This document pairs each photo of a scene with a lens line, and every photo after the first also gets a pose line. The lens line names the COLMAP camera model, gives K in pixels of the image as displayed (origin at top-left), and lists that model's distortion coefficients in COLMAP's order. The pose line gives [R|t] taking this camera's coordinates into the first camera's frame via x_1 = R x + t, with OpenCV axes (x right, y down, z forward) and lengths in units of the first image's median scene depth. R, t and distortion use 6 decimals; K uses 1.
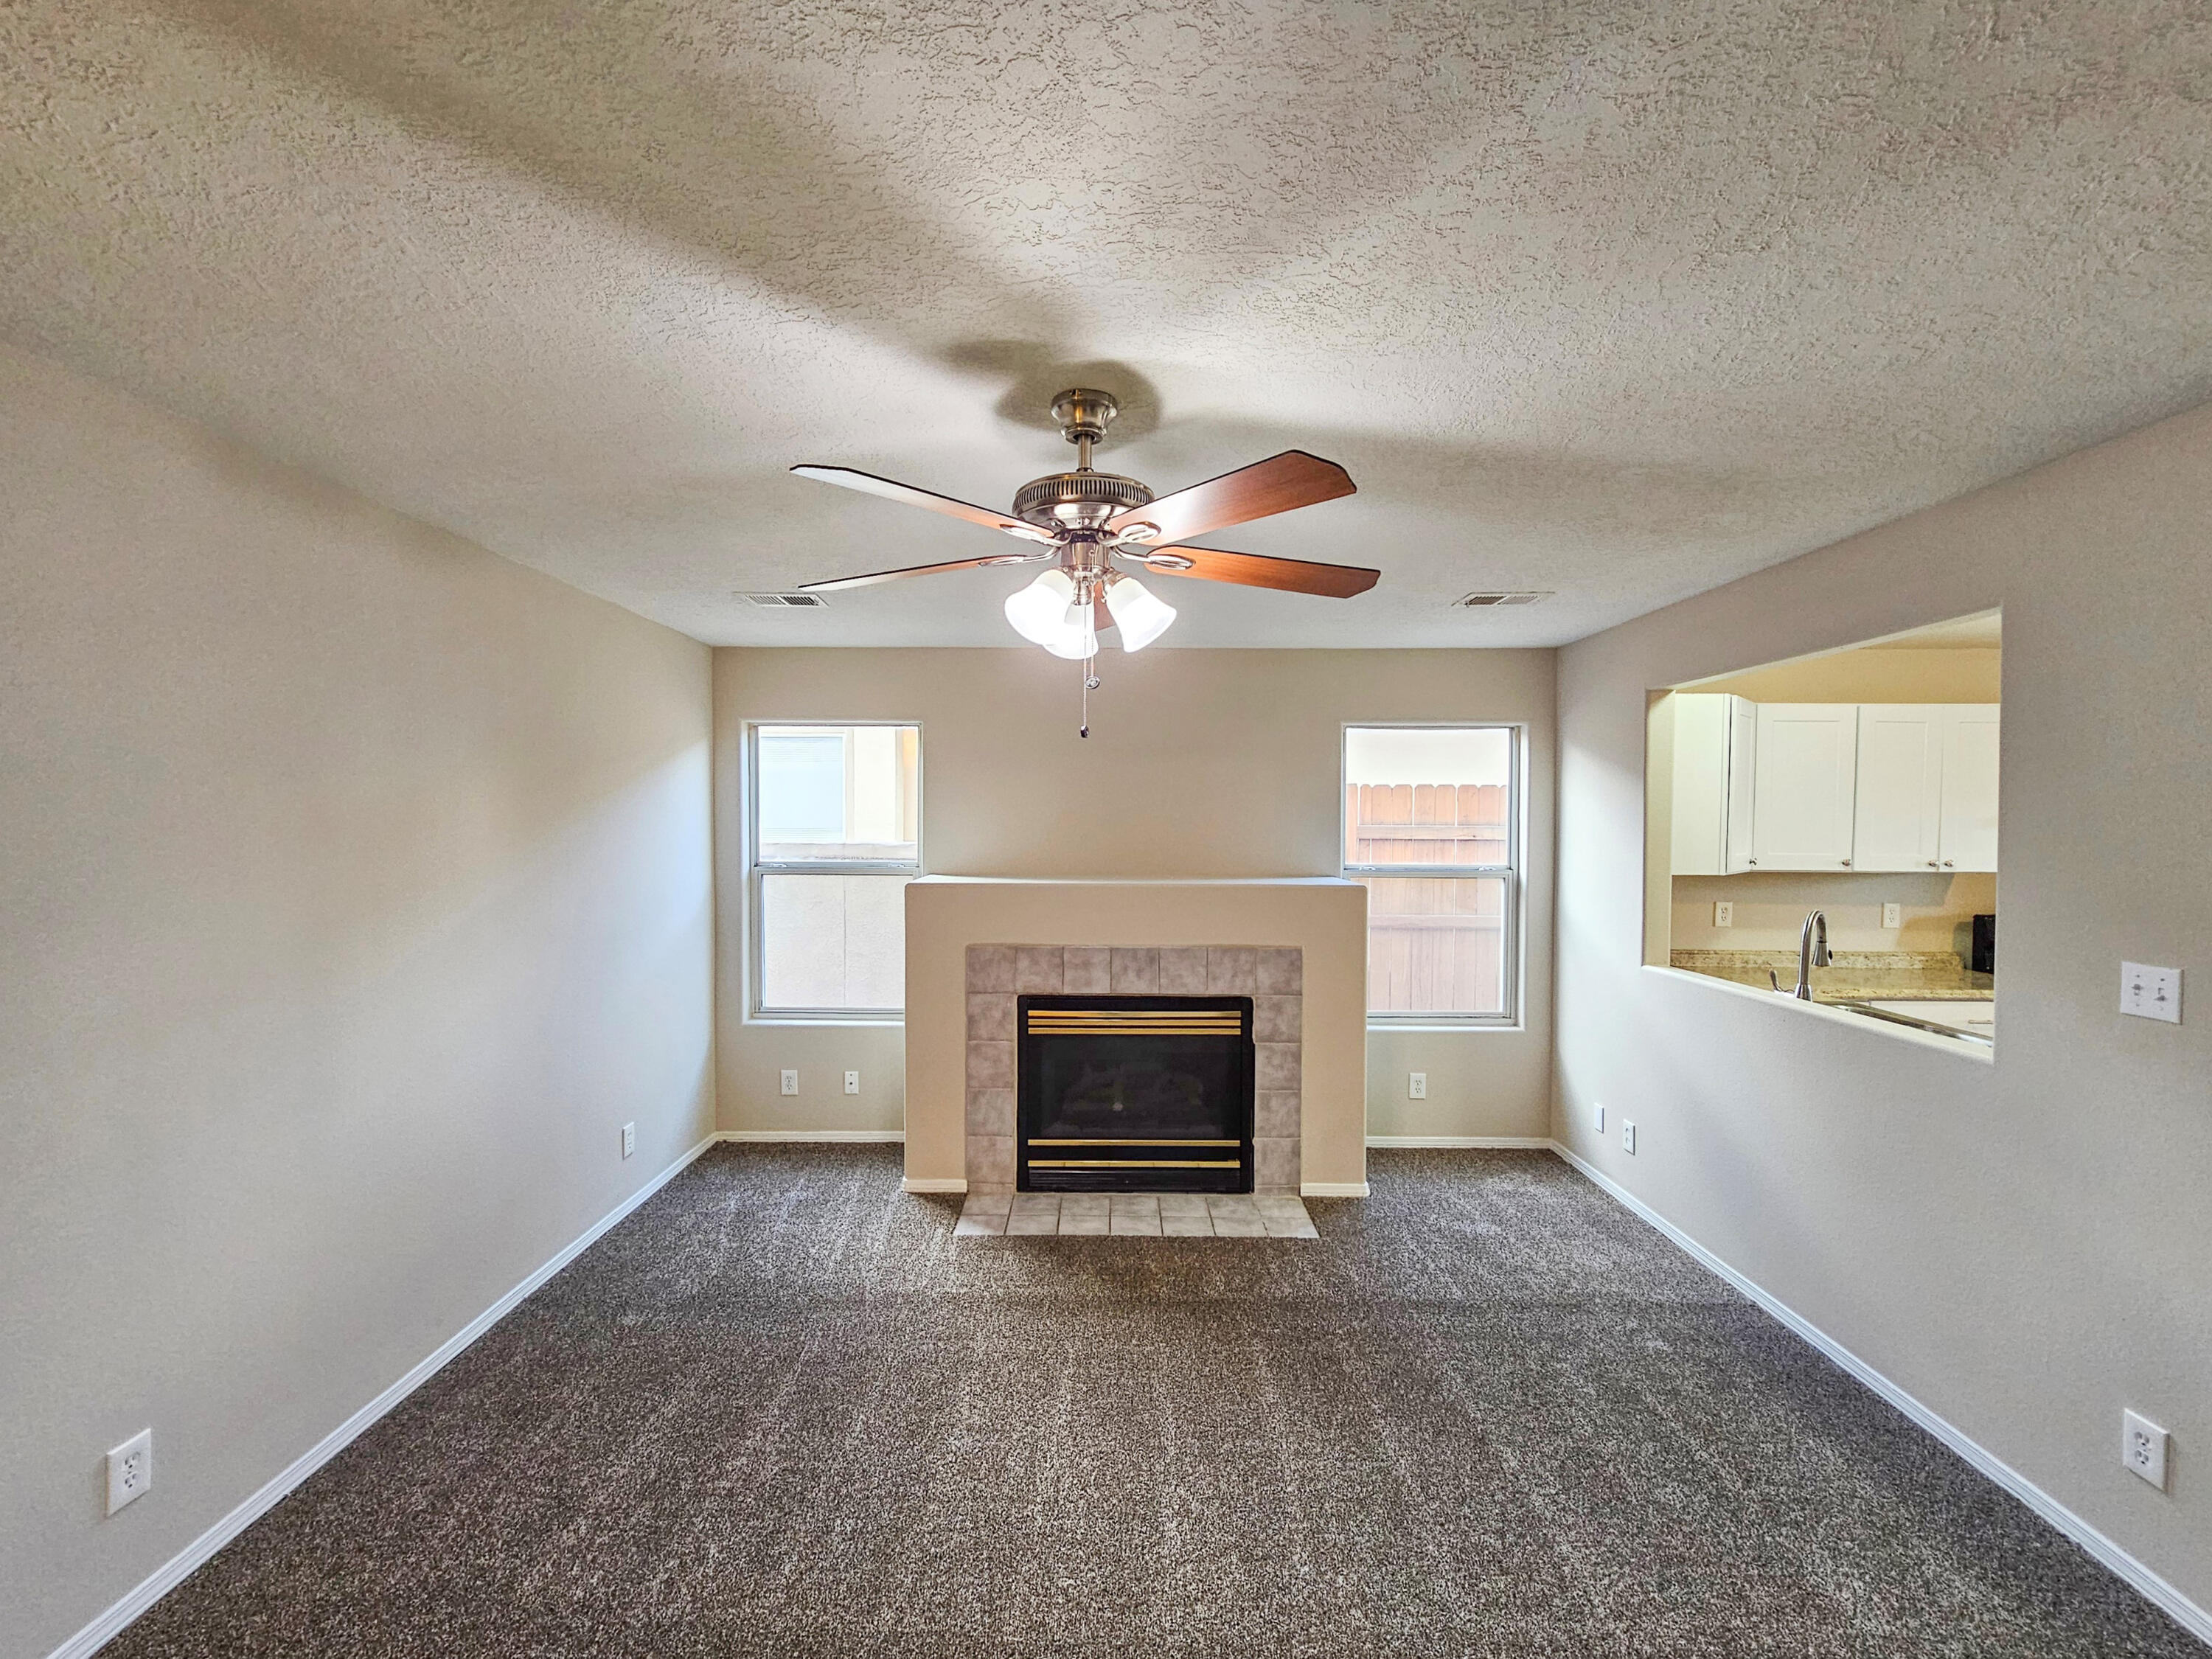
lens RADIAL K [[943.2, 0, 1098.7], [0, 943.2, 836.2], [0, 0, 1]] dist [0.000037, -0.000279]
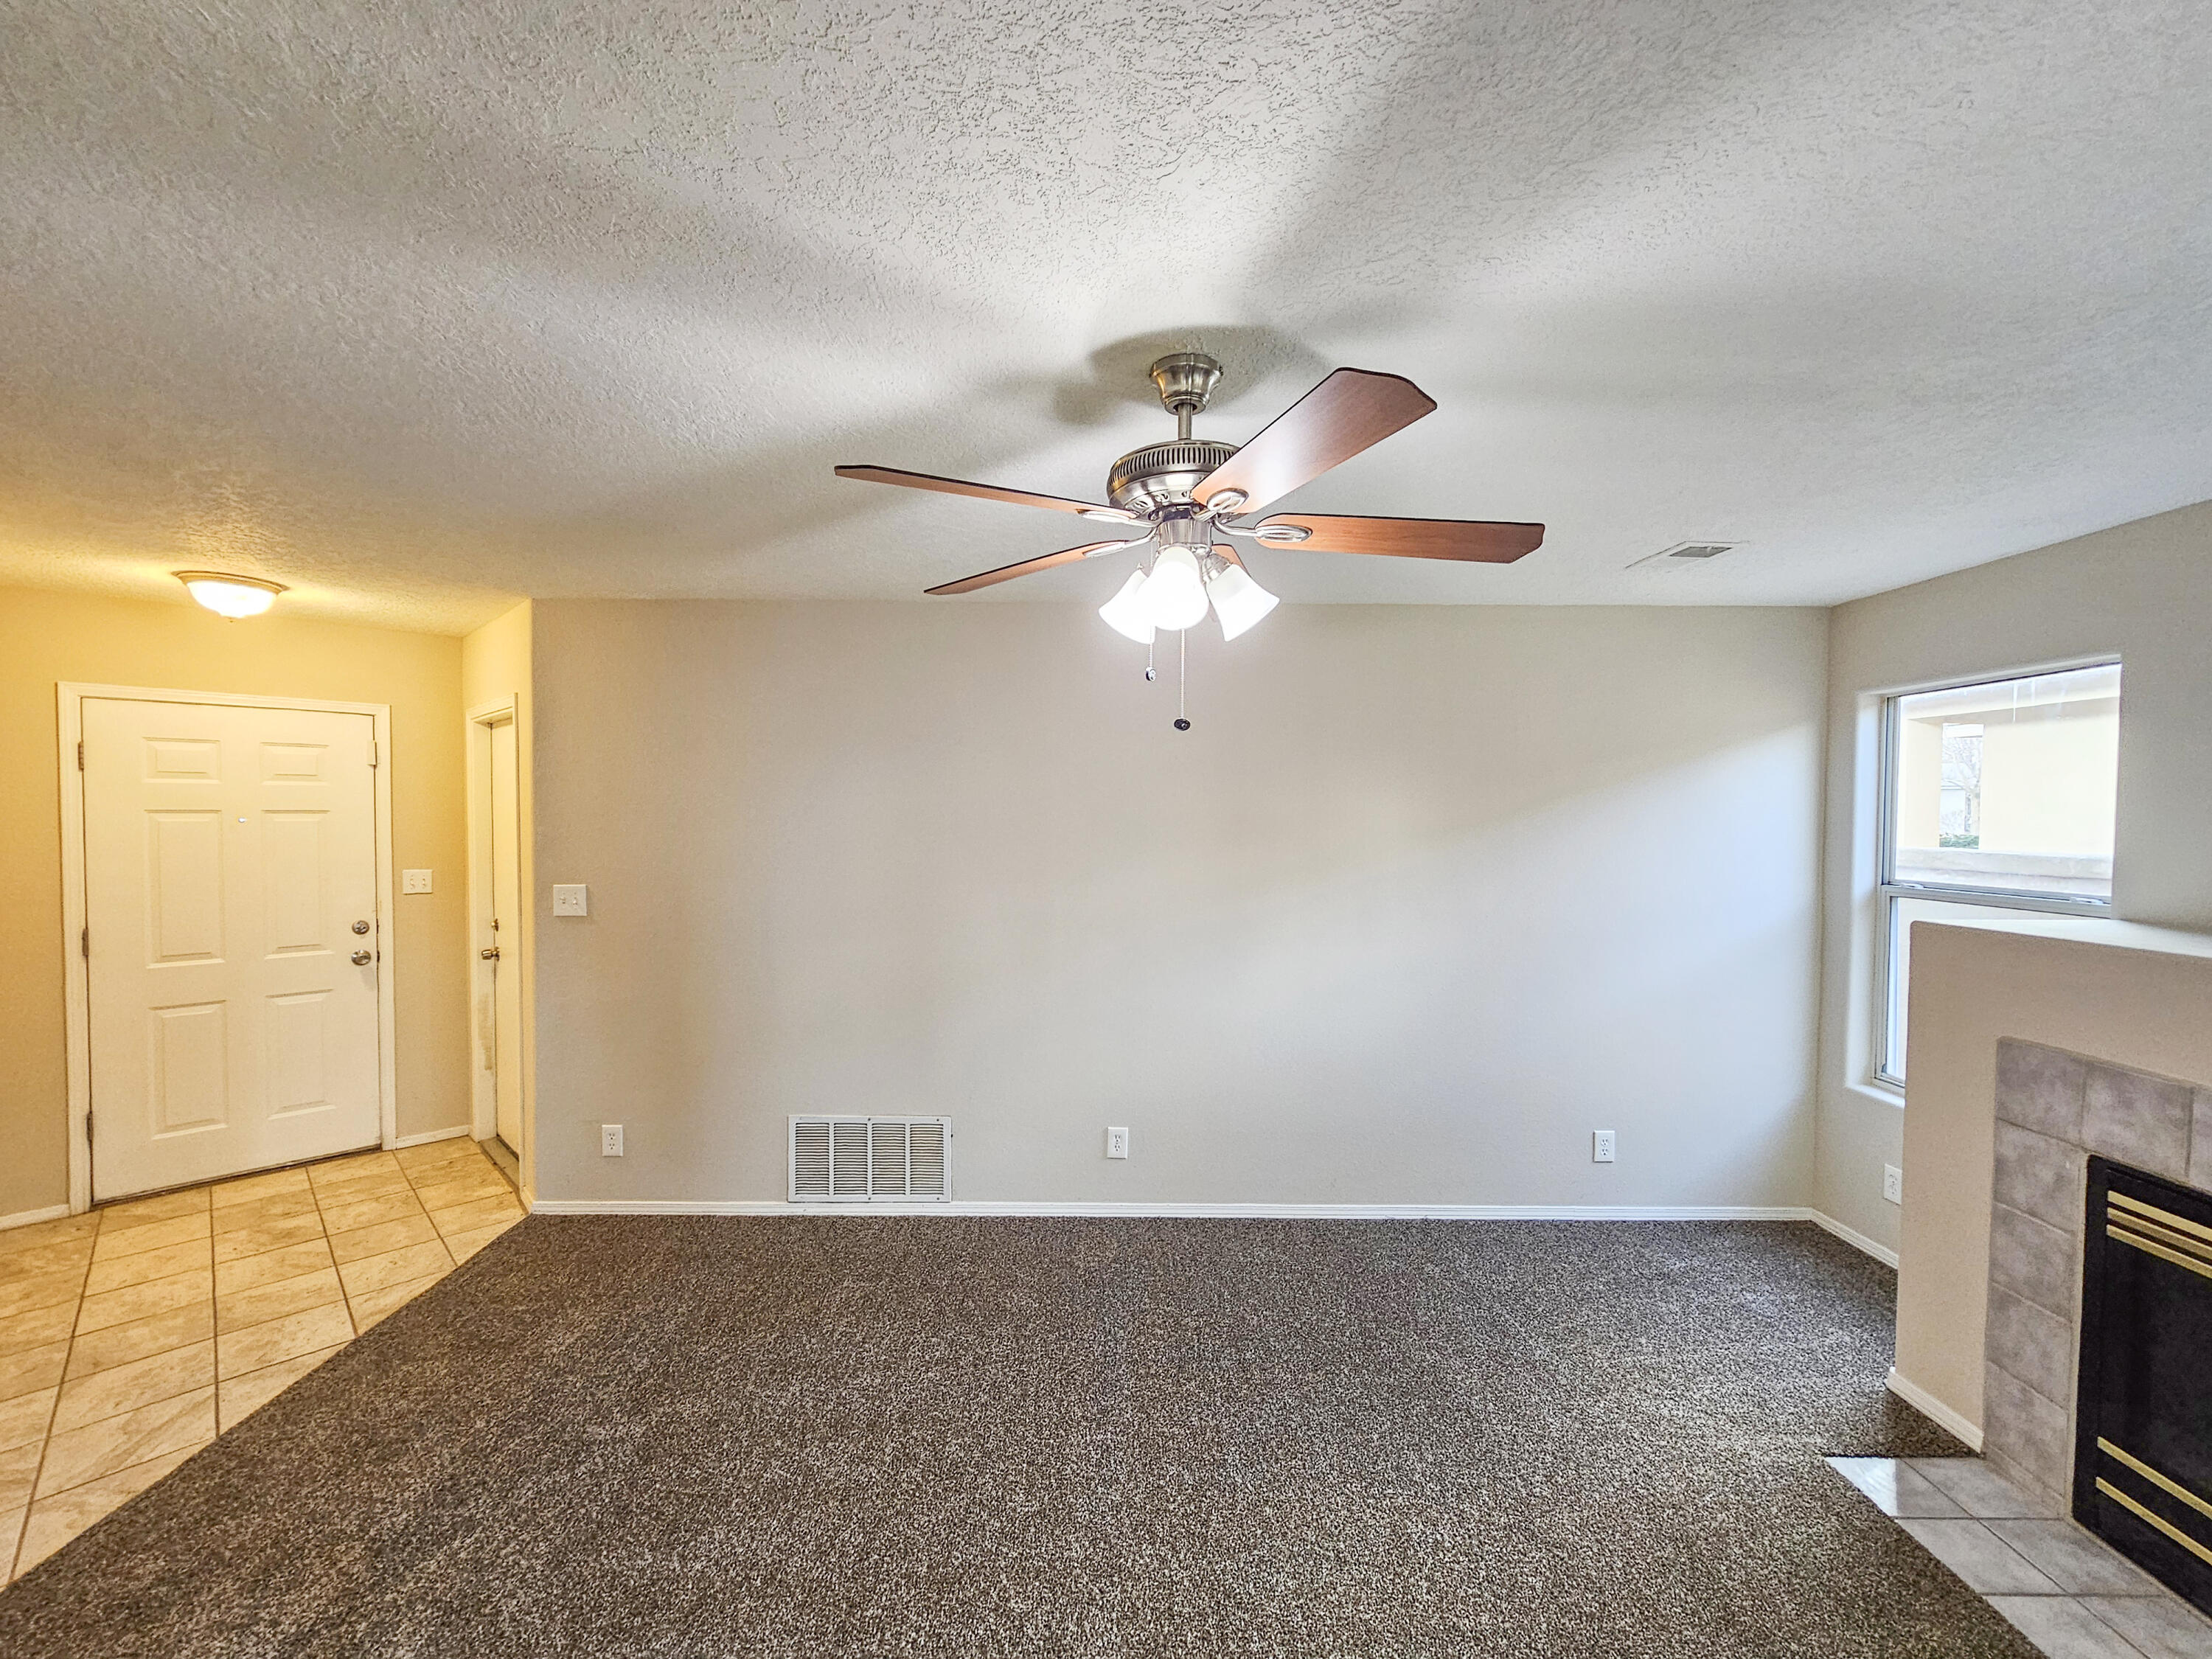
lens RADIAL K [[903.0, 0, 1102.7], [0, 903.0, 836.4], [0, 0, 1]] dist [0.000616, 0.000792]
pose [[0.011097, 0.018448, -0.999768, 0.415526], [-0.022476, 0.999582, 0.018195, -0.006923], [0.999686, 0.022269, 0.011507, 0.437579]]
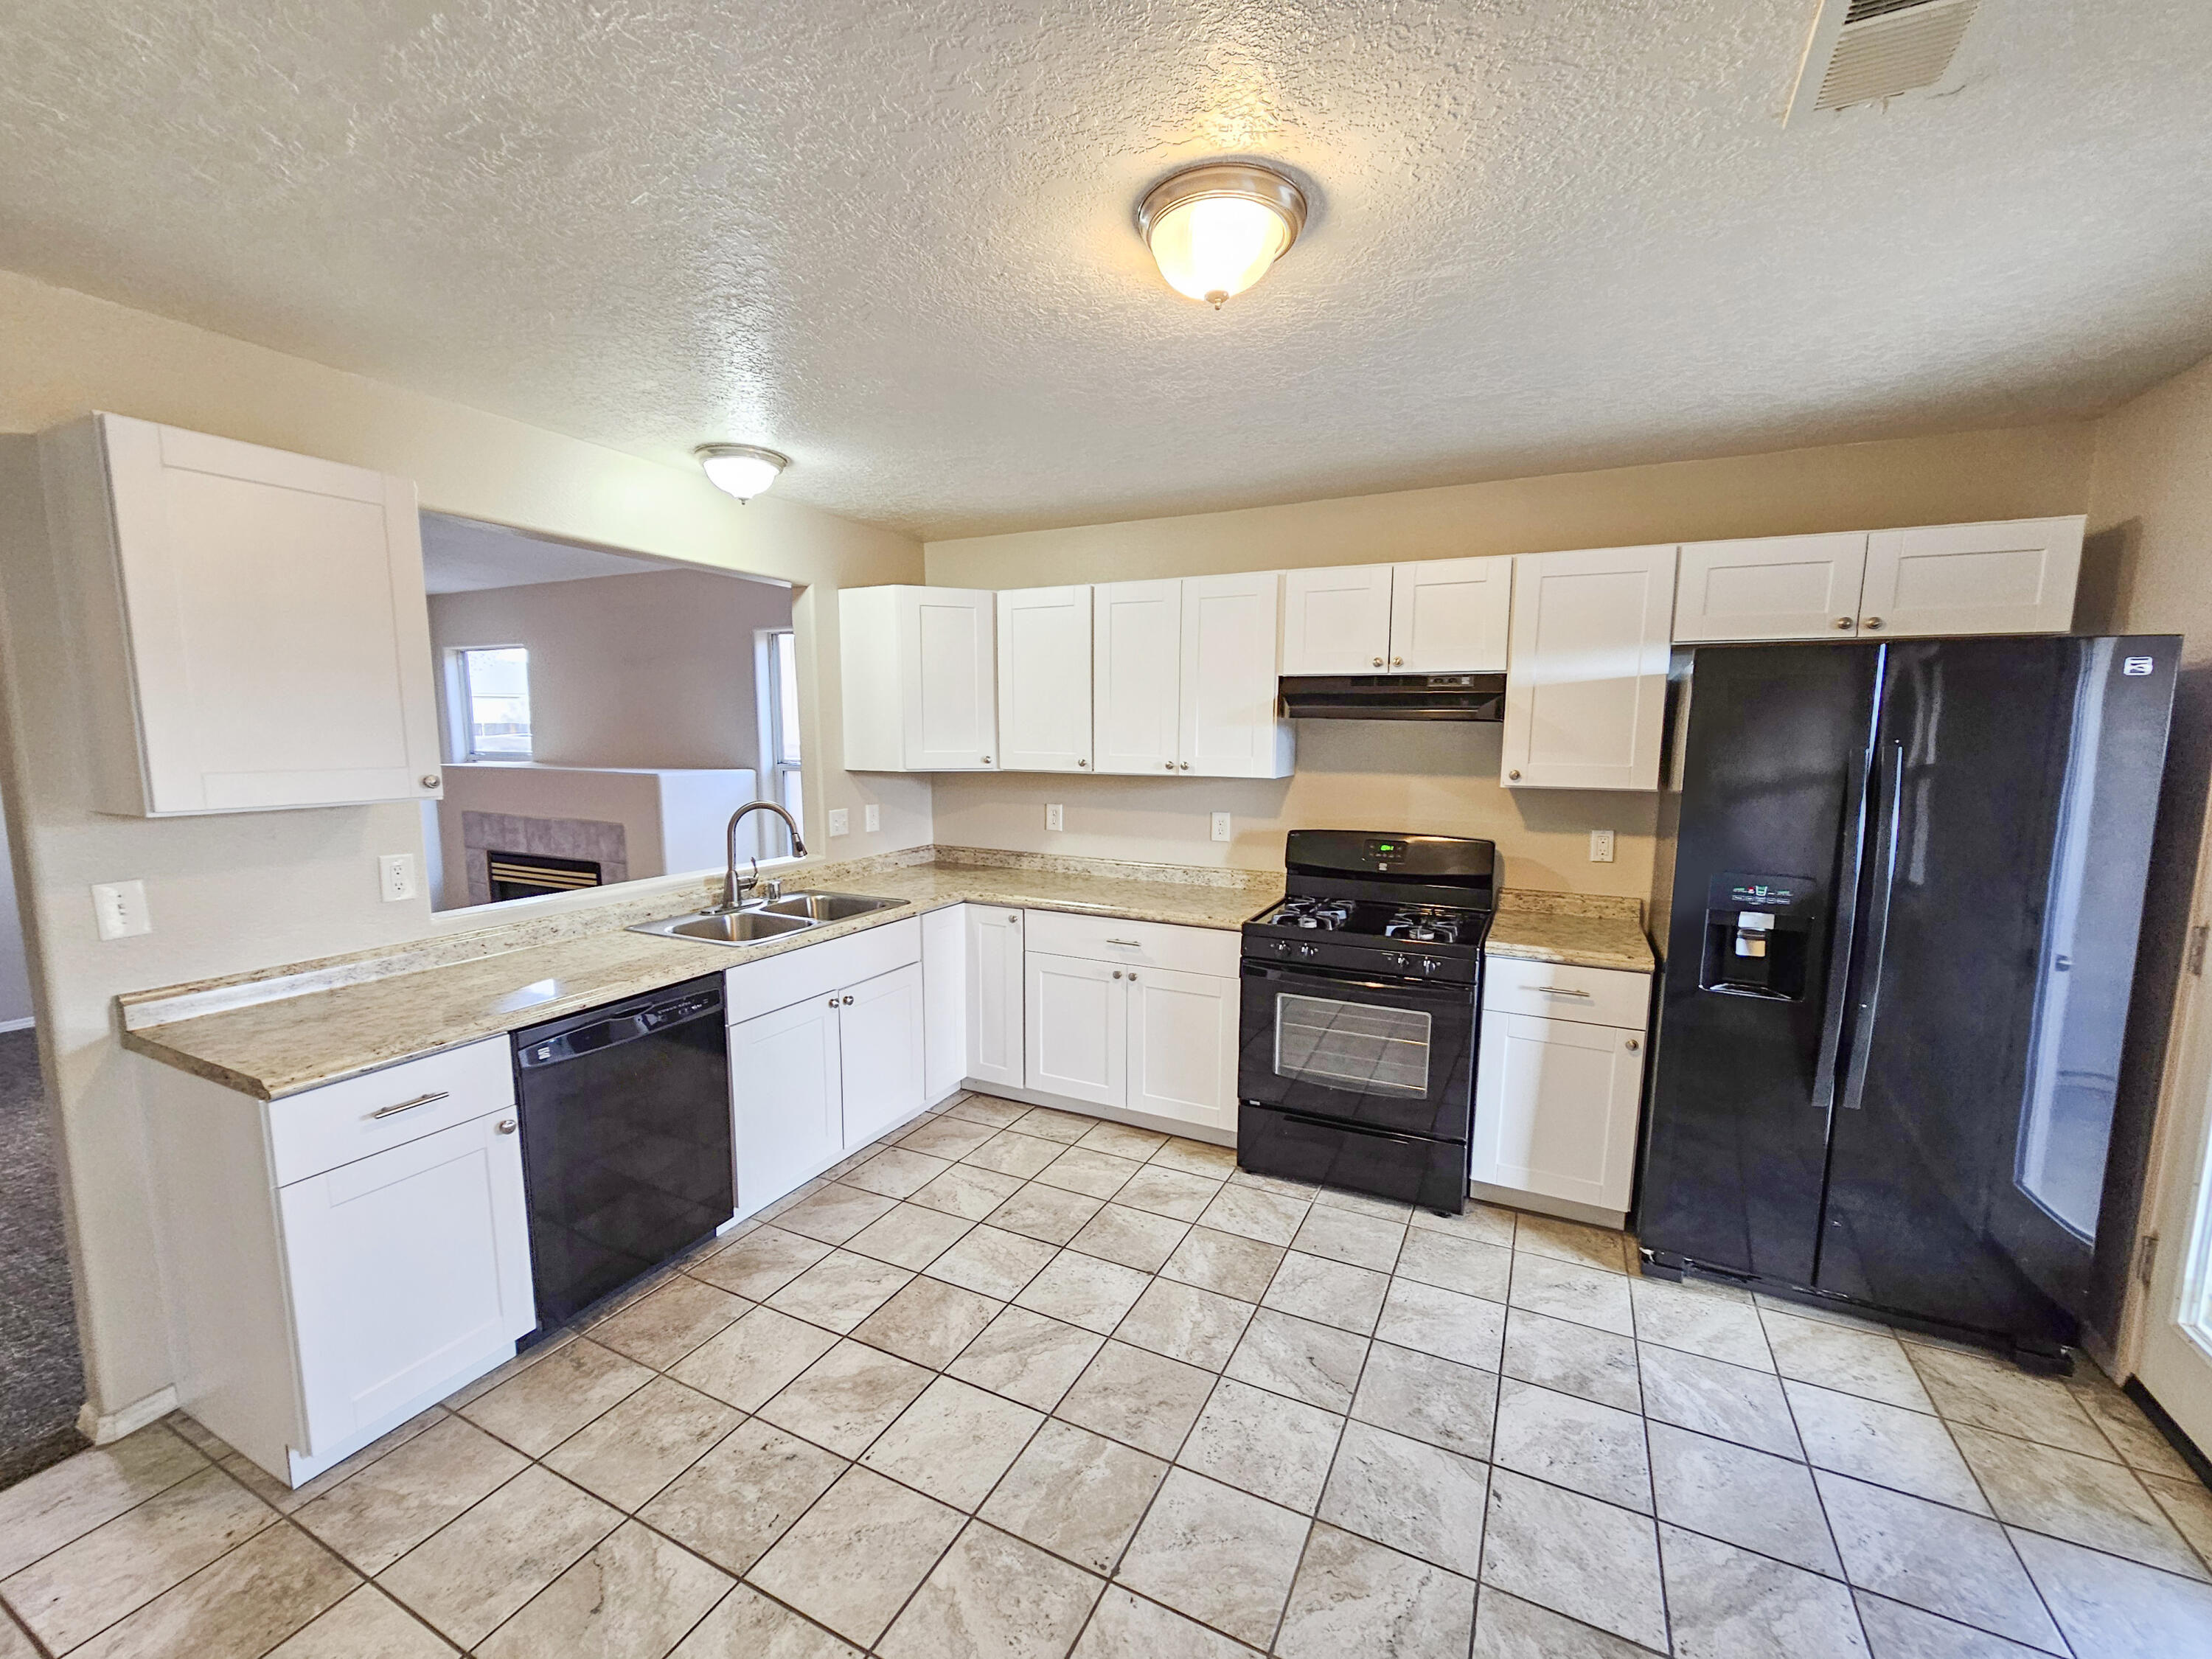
lens RADIAL K [[903.0, 0, 1102.7], [0, 903.0, 836.4], [0, 0, 1]] dist [0.000616, 0.000792]
pose [[0.904238, 0.052435, -0.423798, 1.249488], [-0.010836, 0.994931, 0.099977, 0.011705], [0.426892, -0.085811, 0.900222, 0.223727]]
